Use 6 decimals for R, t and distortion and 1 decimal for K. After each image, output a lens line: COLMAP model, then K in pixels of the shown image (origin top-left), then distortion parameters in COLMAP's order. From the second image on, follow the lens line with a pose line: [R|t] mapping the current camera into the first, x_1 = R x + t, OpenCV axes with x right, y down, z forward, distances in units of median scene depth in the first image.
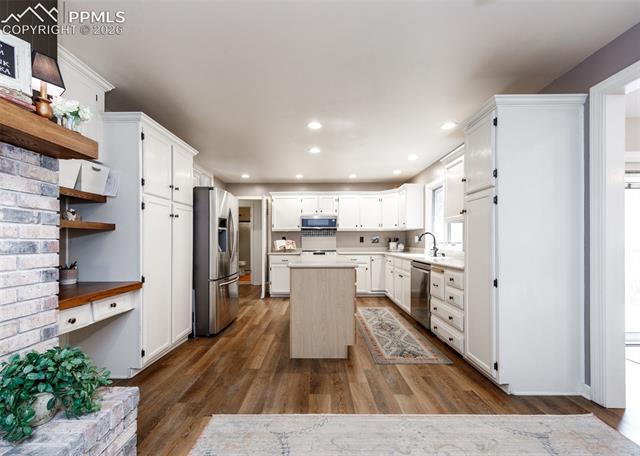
lens RADIAL K [[277.2, 0, 313.3], [0, 277.2, 240.3], [0, 0, 1]] dist [0.007706, -0.000320]
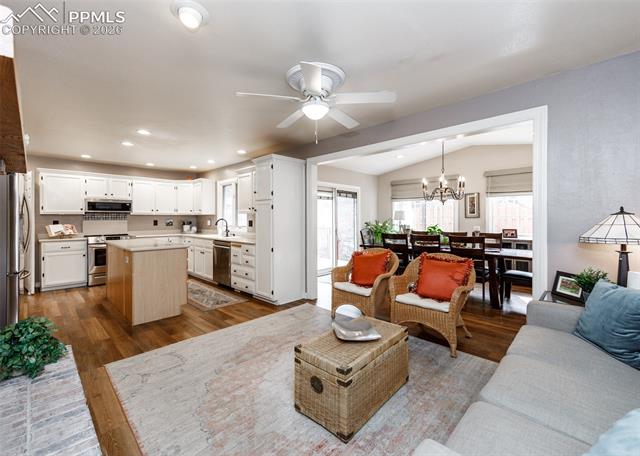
lens RADIAL K [[277.2, 0, 313.3], [0, 277.2, 240.3], [0, 0, 1]] dist [0.007706, -0.000320]
pose [[0.694942, -0.054164, 0.717023, -0.290573], [-0.002547, 0.996967, 0.077779, -0.034079], [-0.719061, -0.055878, 0.692696, -0.296014]]
